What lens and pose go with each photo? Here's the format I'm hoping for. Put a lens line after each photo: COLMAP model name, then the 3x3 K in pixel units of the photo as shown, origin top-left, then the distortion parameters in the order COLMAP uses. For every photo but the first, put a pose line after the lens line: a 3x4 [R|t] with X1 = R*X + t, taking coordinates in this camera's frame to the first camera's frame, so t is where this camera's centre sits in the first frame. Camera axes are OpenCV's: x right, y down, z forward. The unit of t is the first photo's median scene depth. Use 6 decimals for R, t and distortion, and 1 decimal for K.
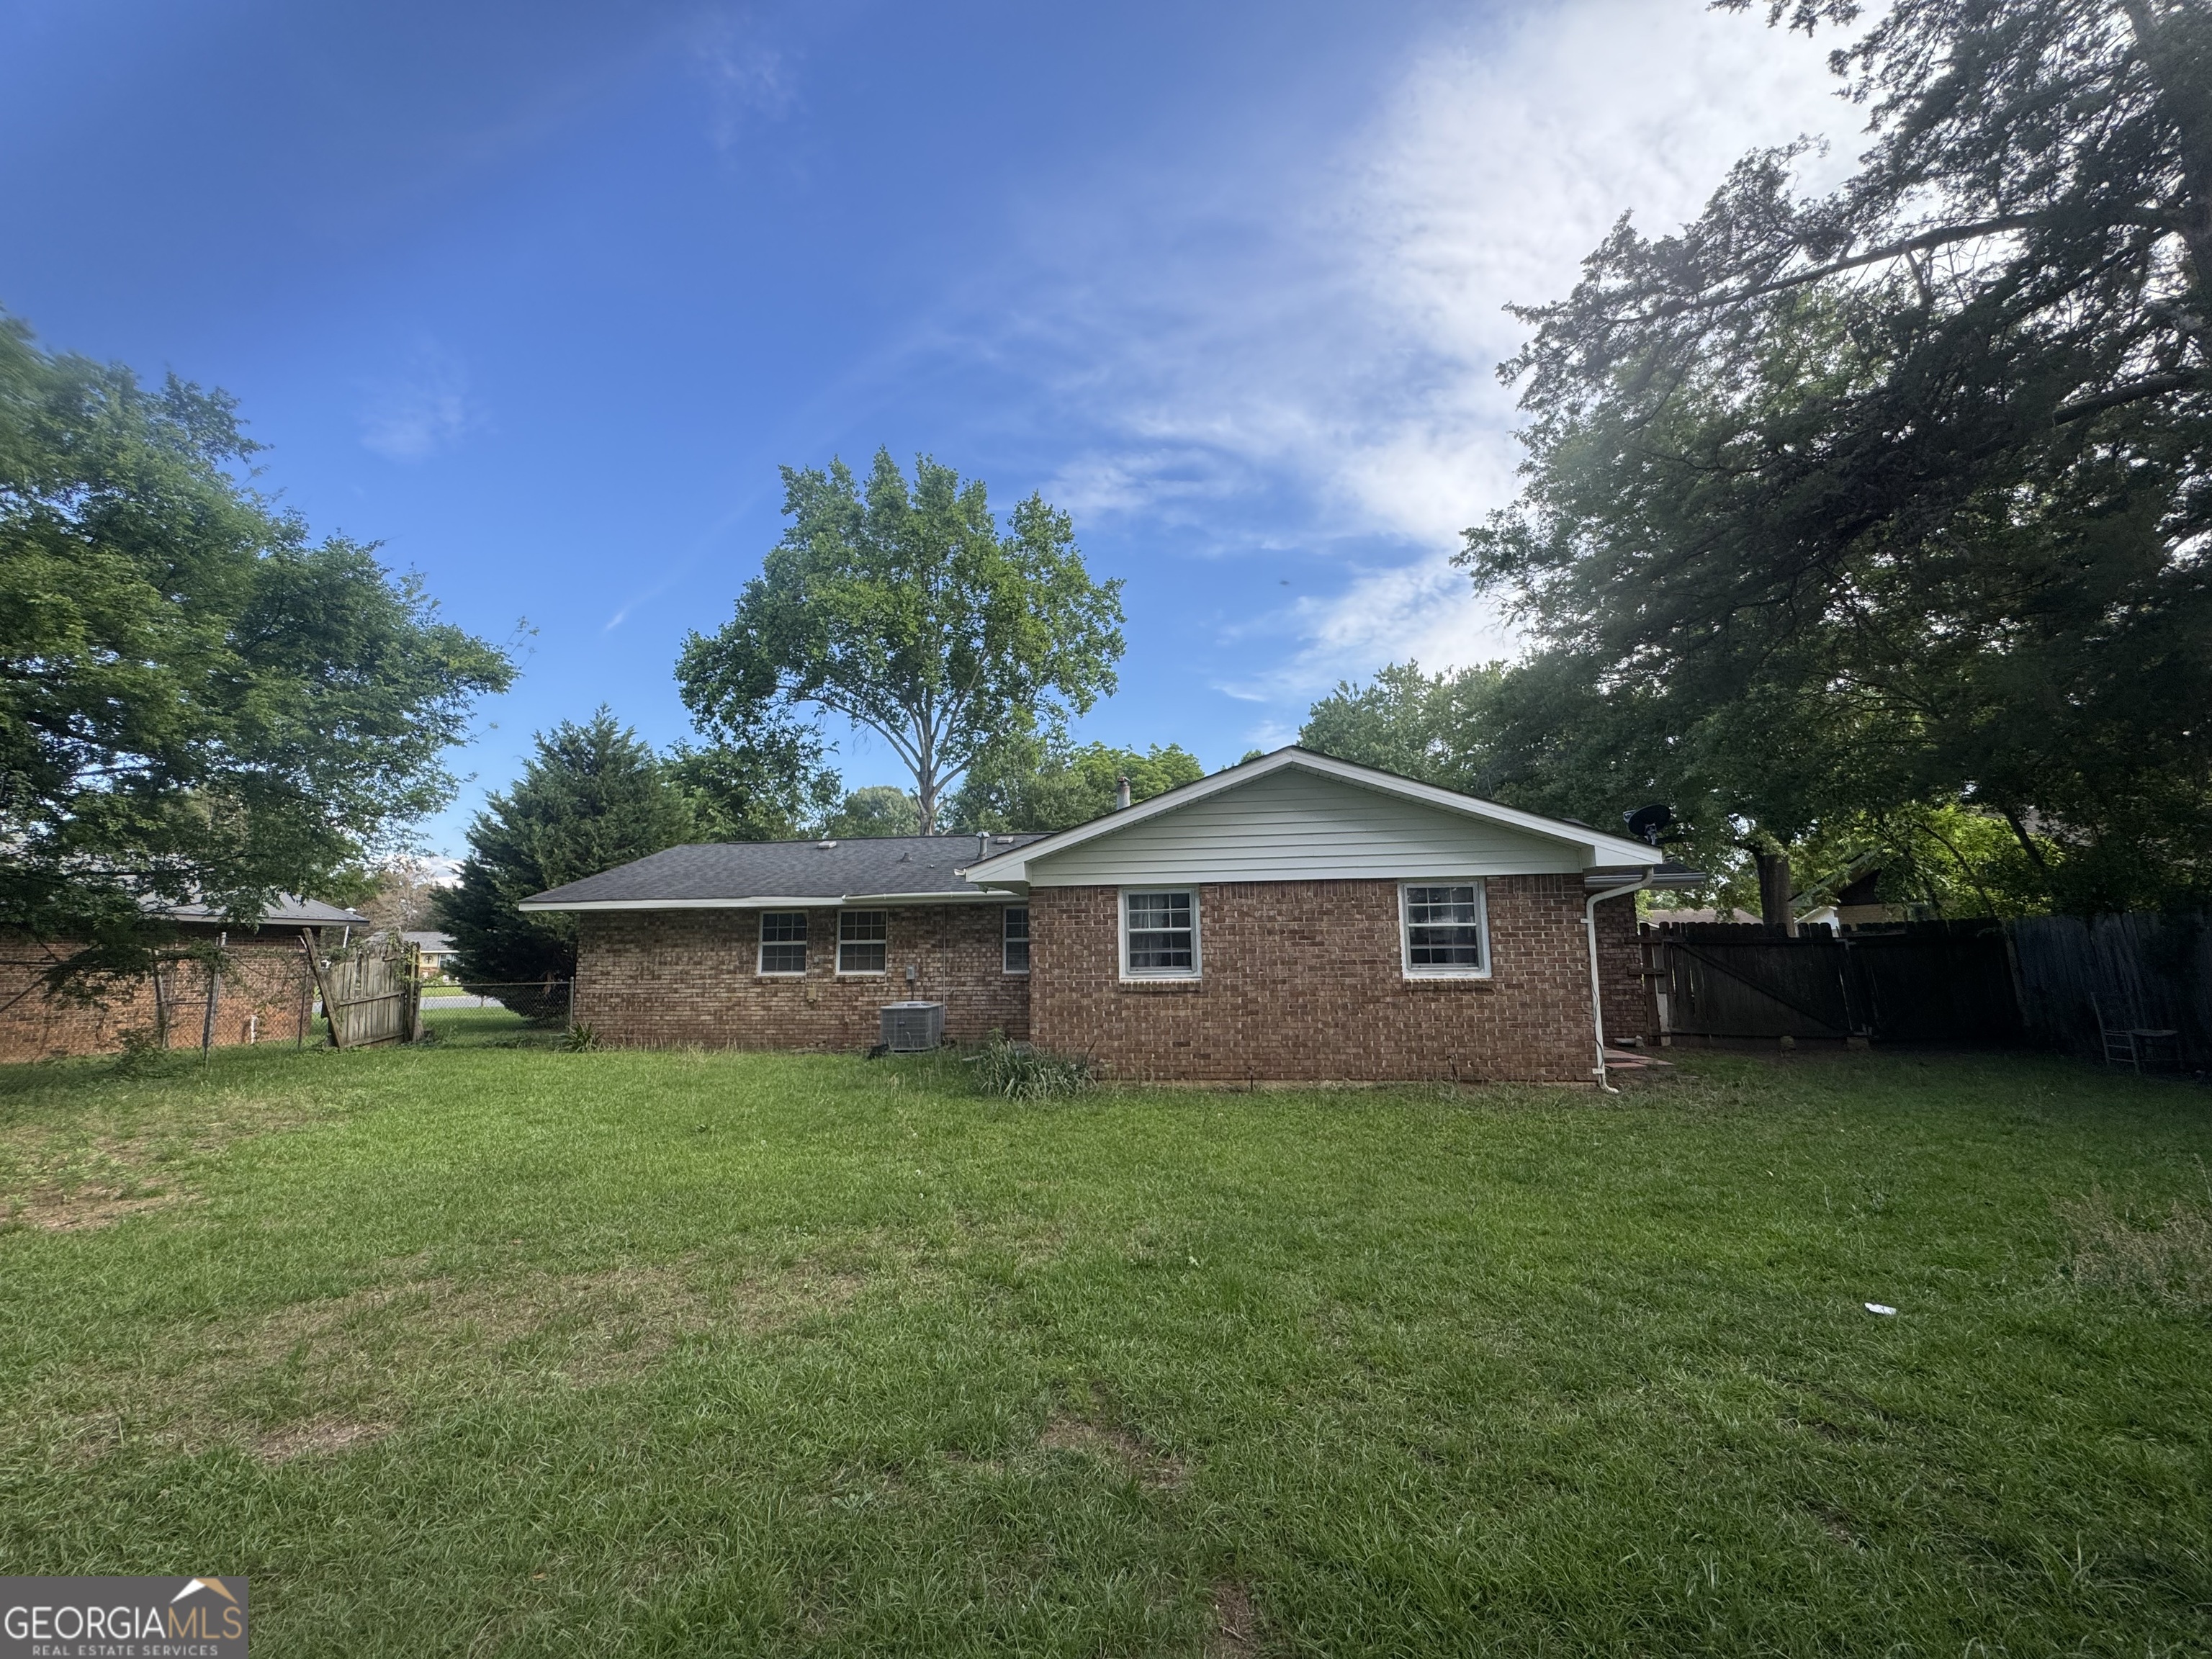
lens RADIAL K [[882.2, 0, 1112.6], [0, 882.2, 834.7], [0, 0, 1]] dist [-0.002418, -0.000376]
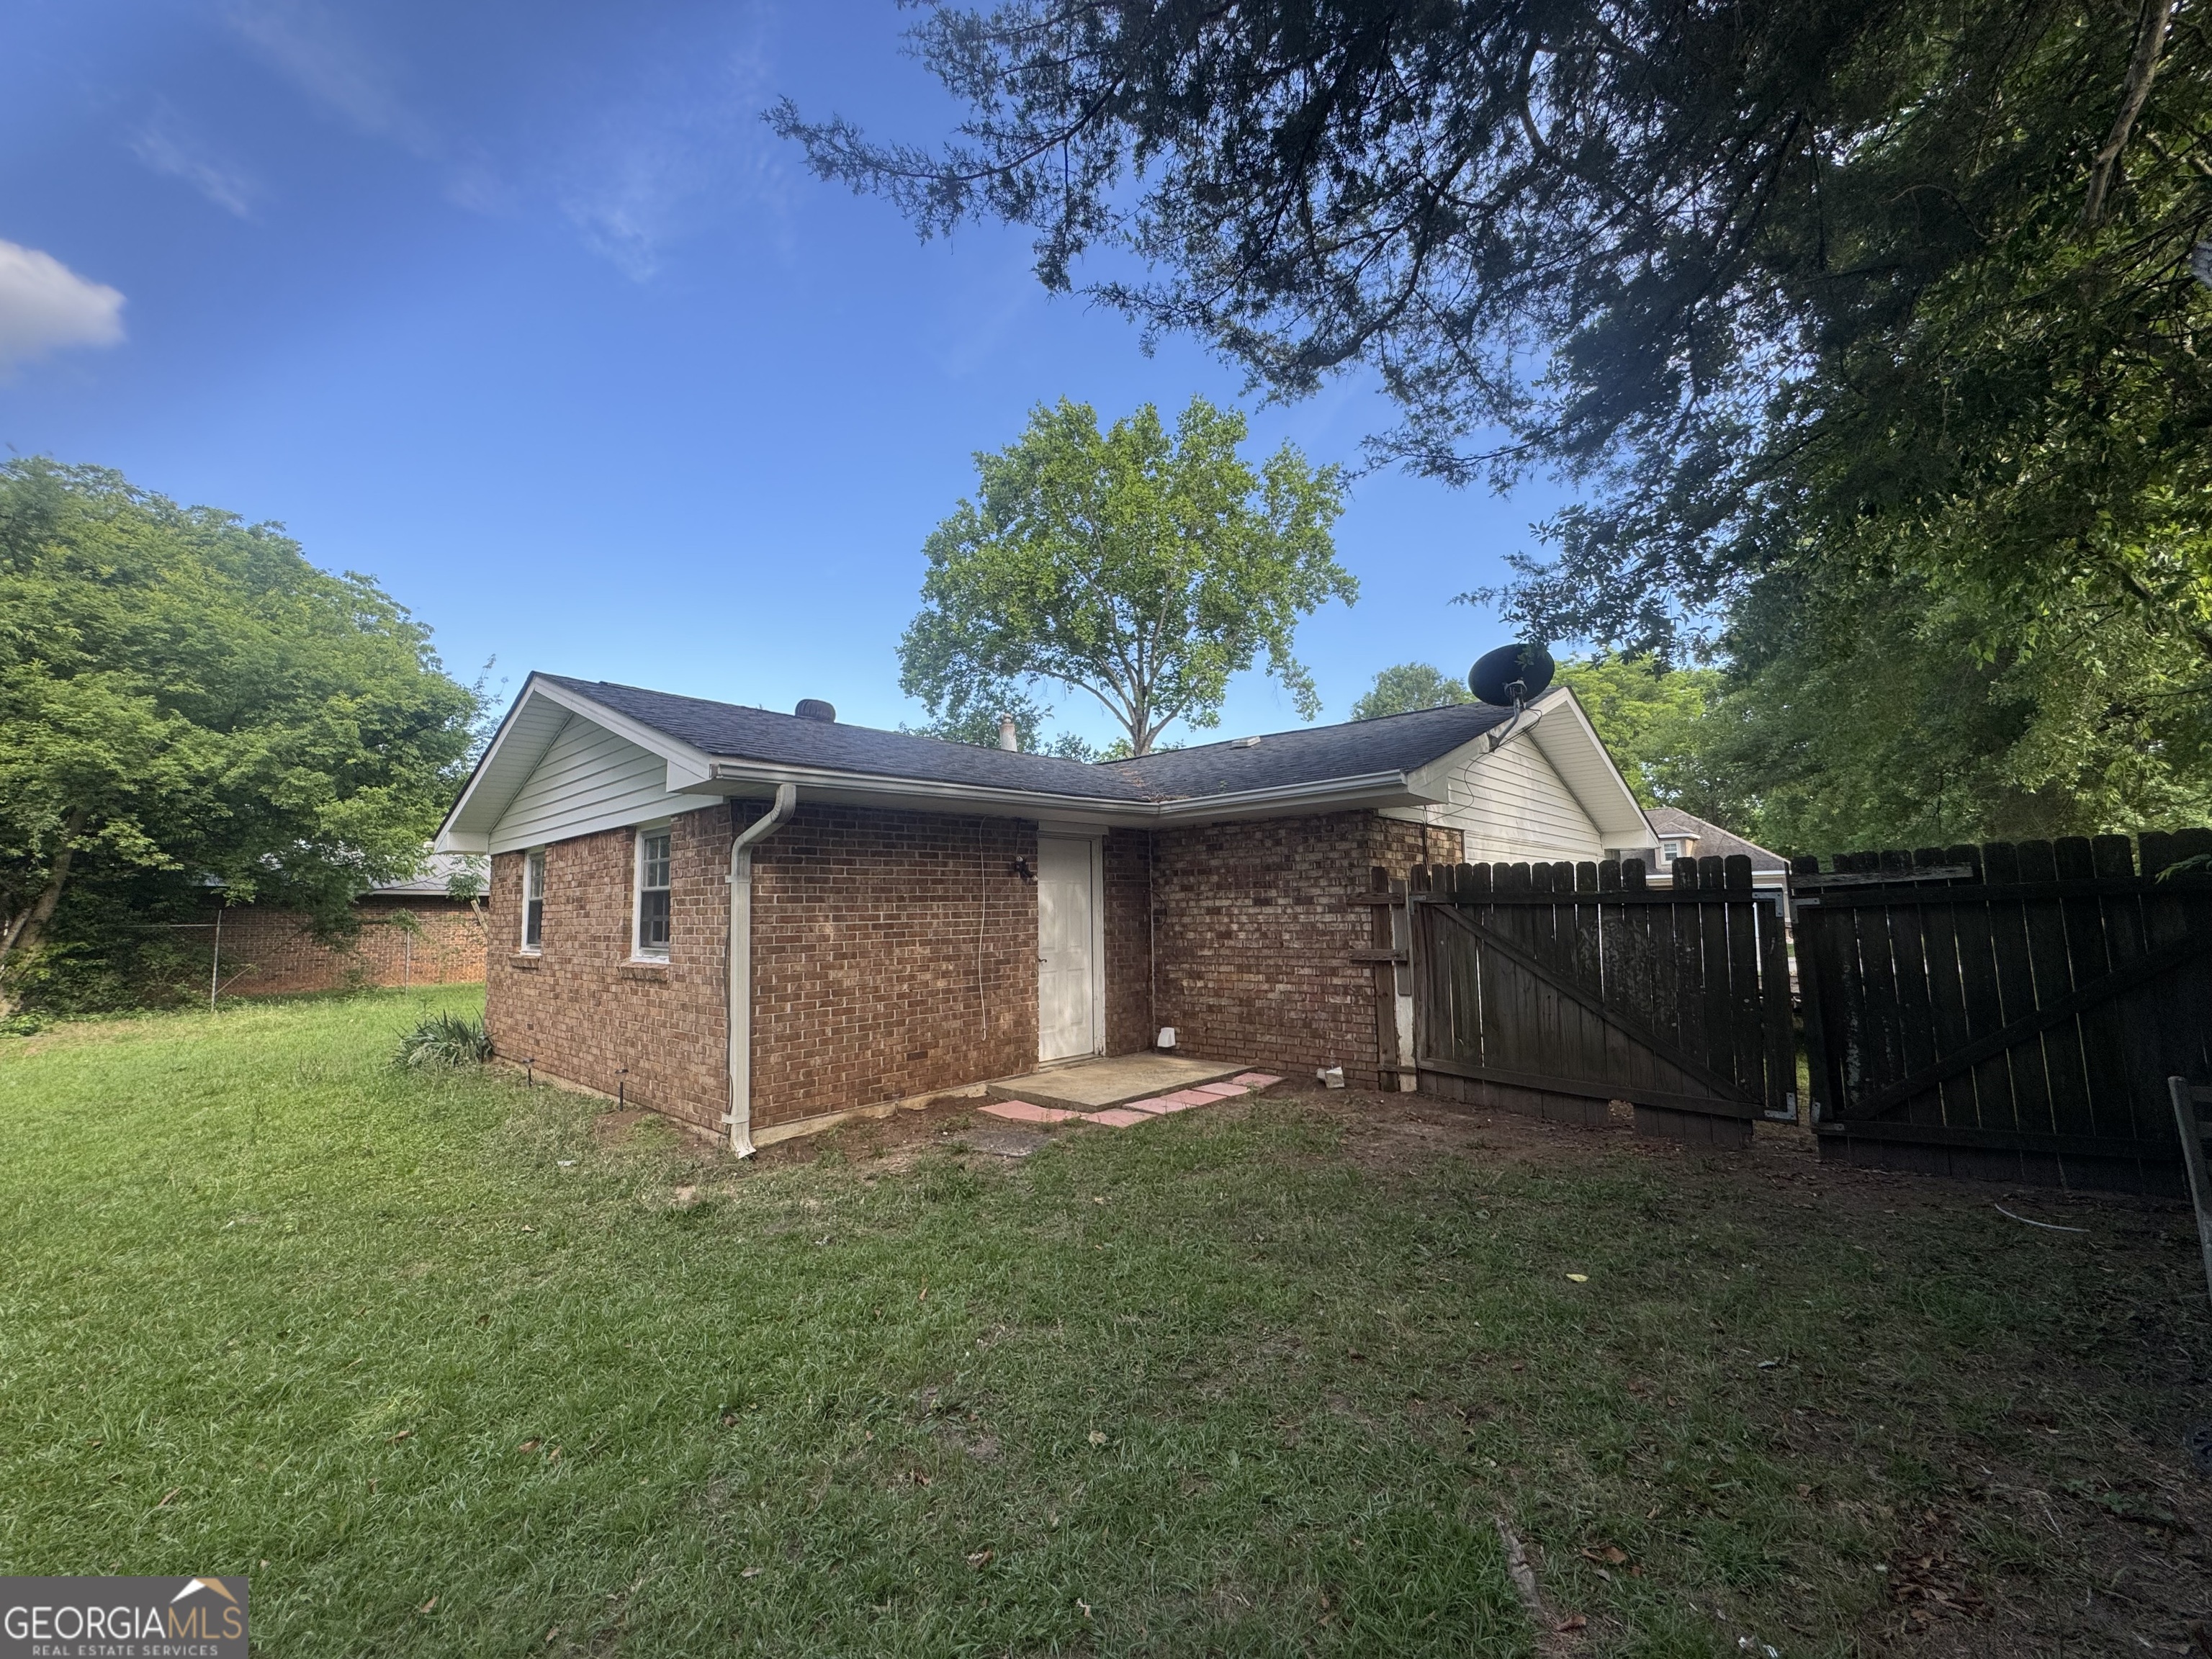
lens RADIAL K [[882.2, 0, 1099.2], [0, 882.2, 822.9], [0, 0, 1]] dist [-0.002418, -0.000376]
pose [[0.831818, -0.059826, -0.551814, 1.046054], [0.082150, 0.996495, 0.015798, 0.066974], [0.548935, -0.058472, 0.833817, 0.606279]]
